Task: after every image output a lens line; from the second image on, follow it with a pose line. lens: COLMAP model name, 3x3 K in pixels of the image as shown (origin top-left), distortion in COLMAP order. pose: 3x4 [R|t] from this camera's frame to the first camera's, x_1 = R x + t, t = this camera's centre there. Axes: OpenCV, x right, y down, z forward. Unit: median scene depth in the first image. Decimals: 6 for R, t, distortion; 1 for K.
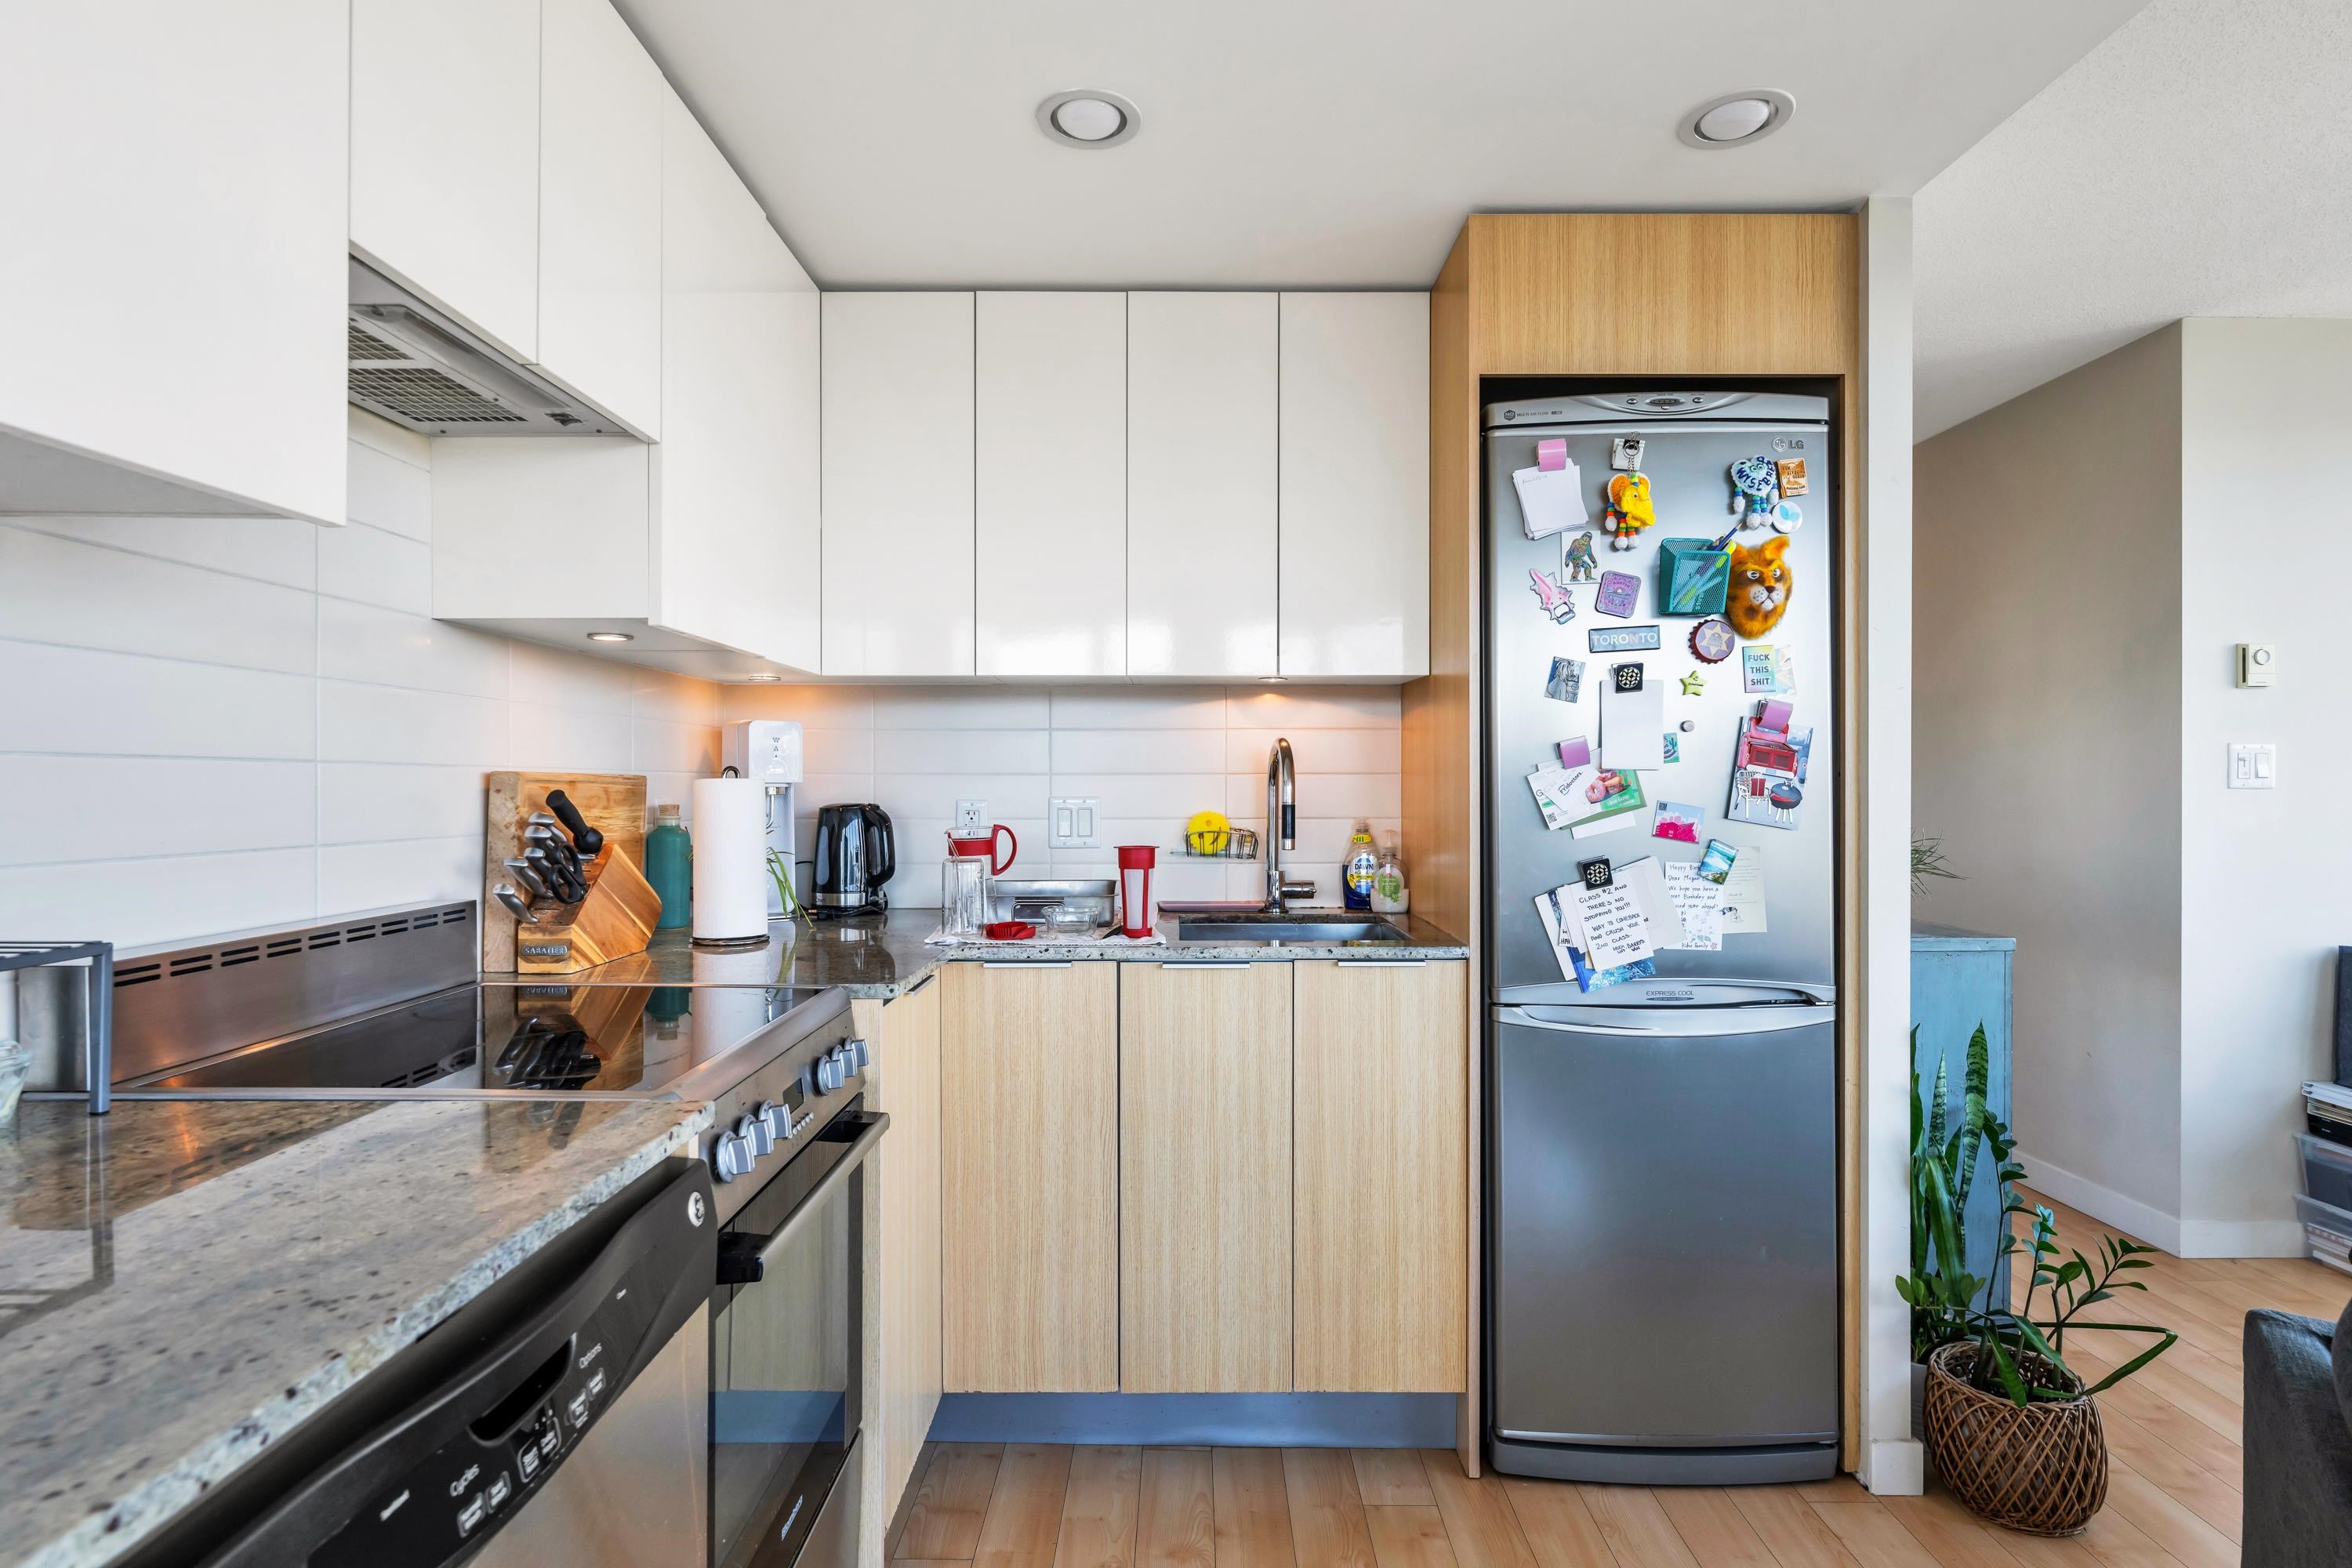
lens RADIAL K [[1204.6, 0, 1196.1], [0, 1204.6, 780.8], [0, 0, 1]] dist [-0.002853, -0.002725]
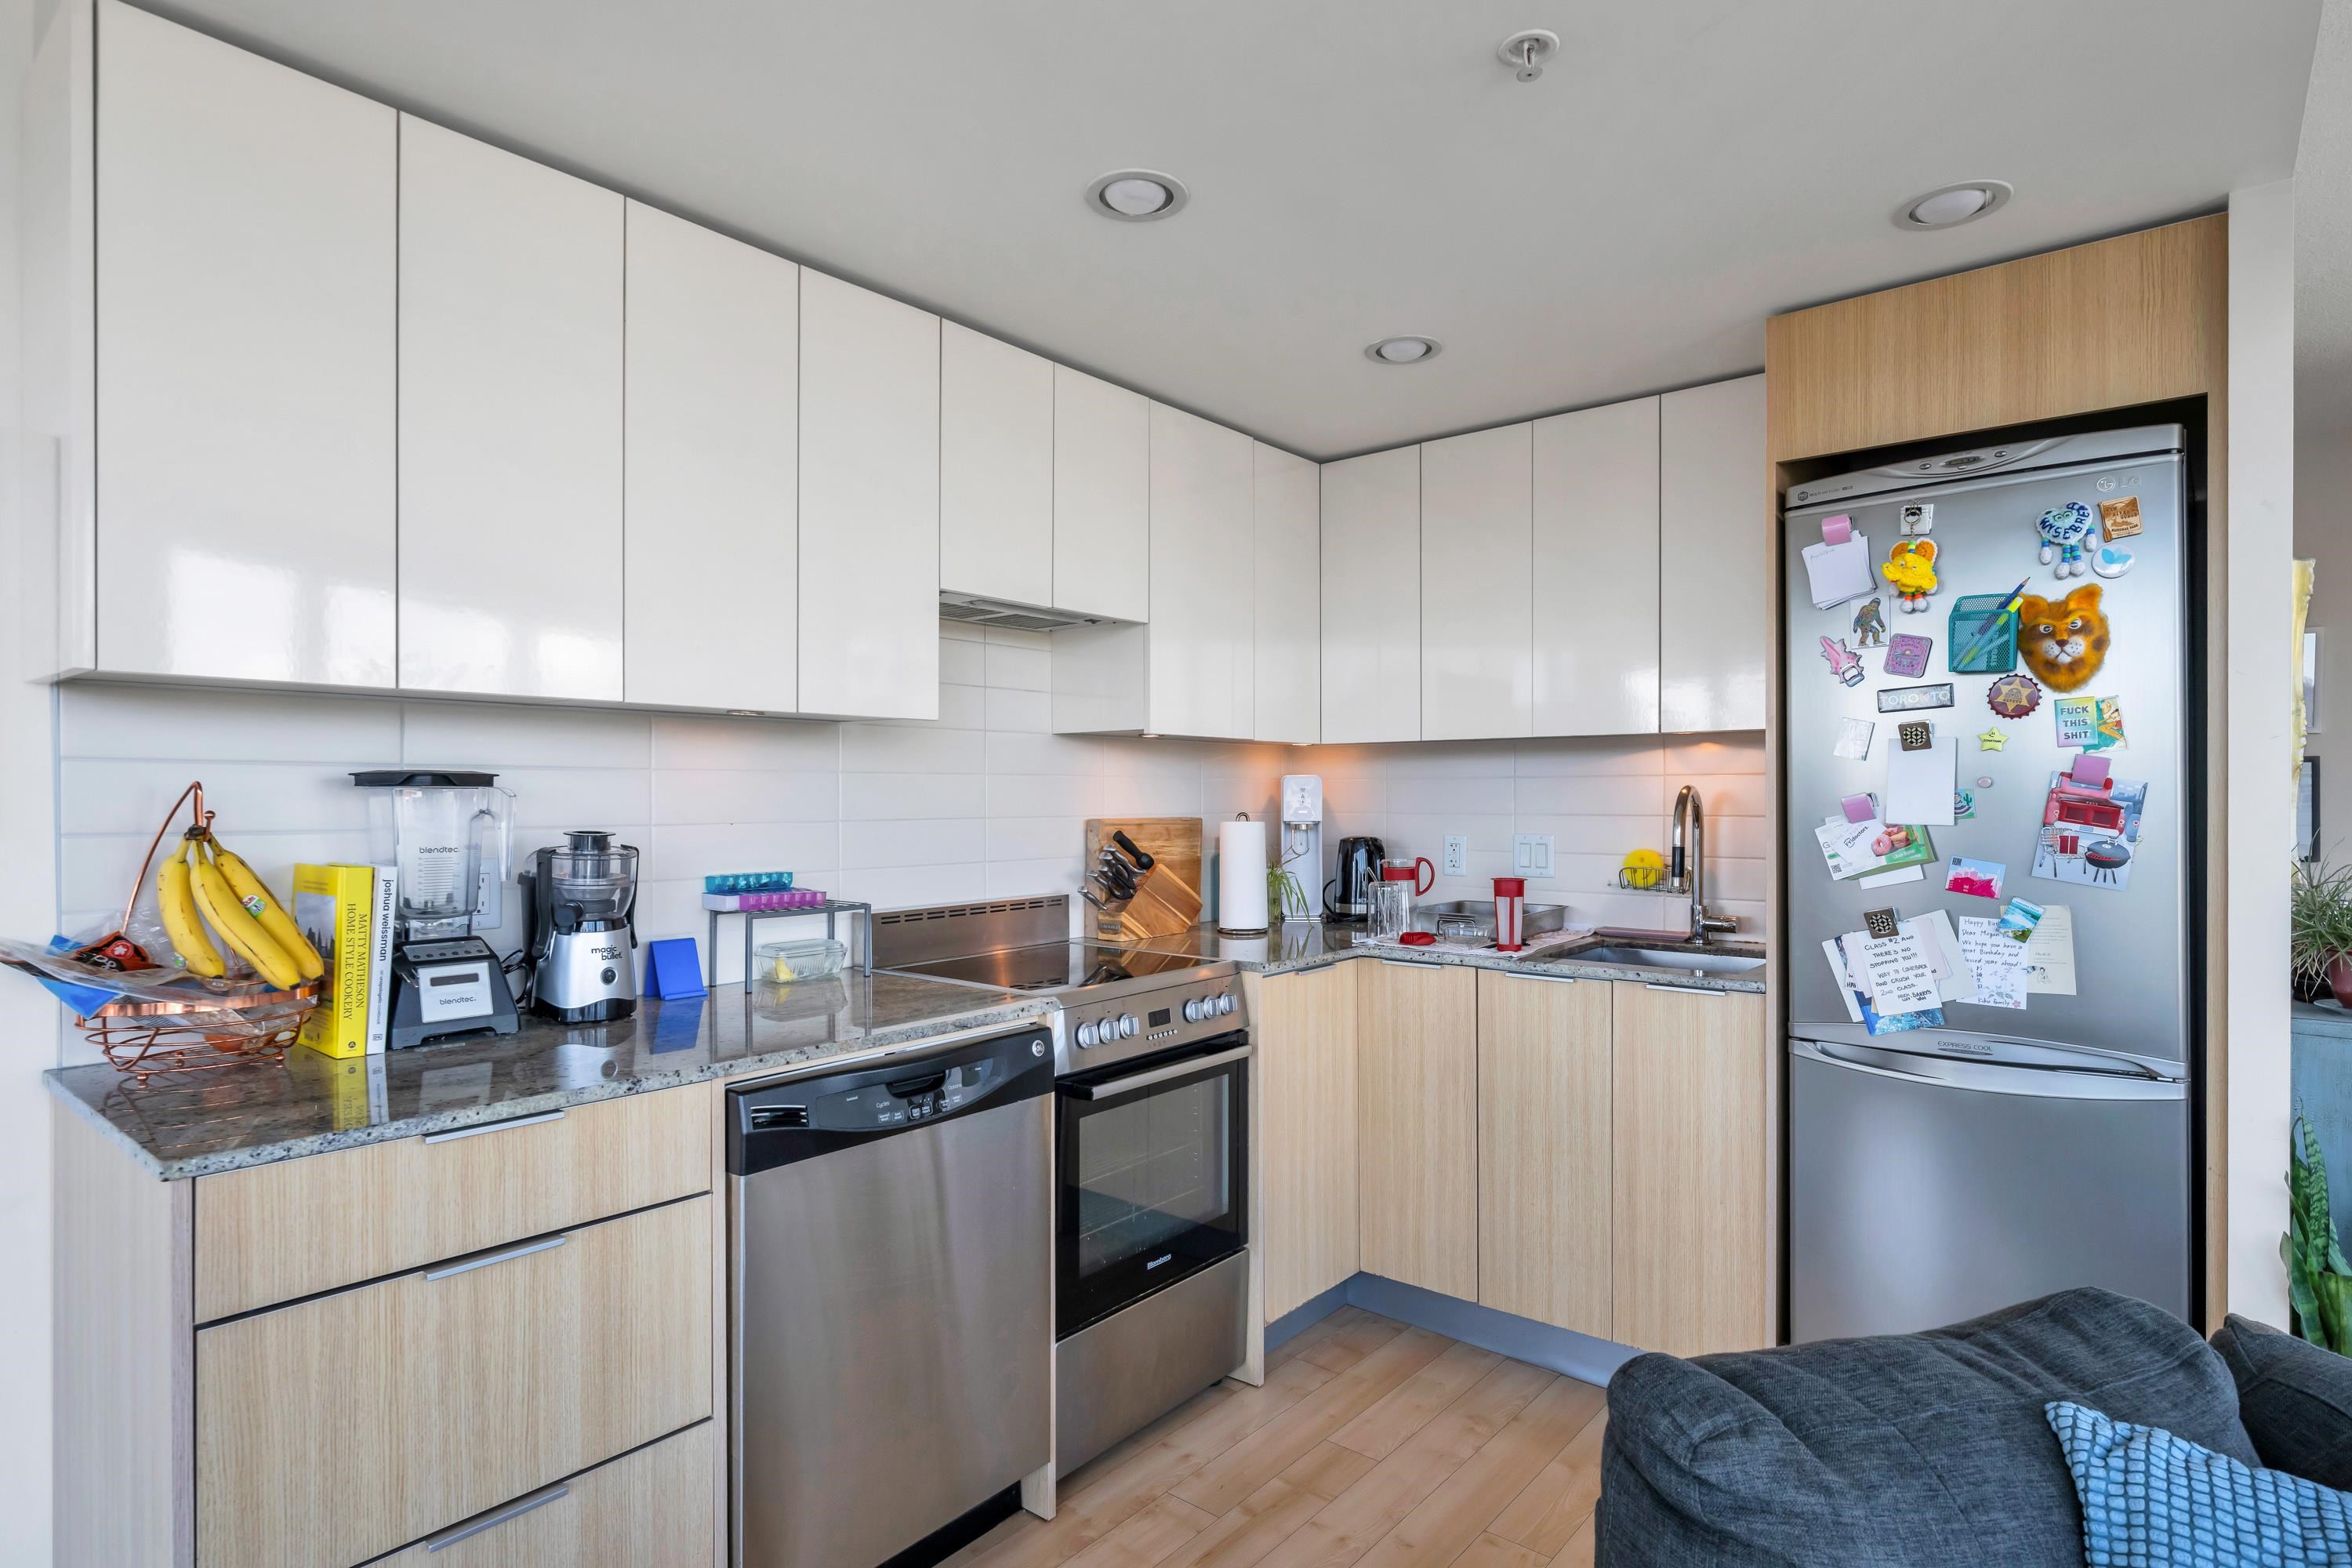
lens RADIAL K [[1204.6, 0, 1158.9], [0, 1204.6, 793.0], [0, 0, 1]] dist [-0.002853, -0.002725]
pose [[0.765999, -0.003406, -0.642833, 0.511781], [0.003853, 0.999992, -0.000708, -0.037375], [0.642830, -0.001935, 0.766006, -0.204350]]
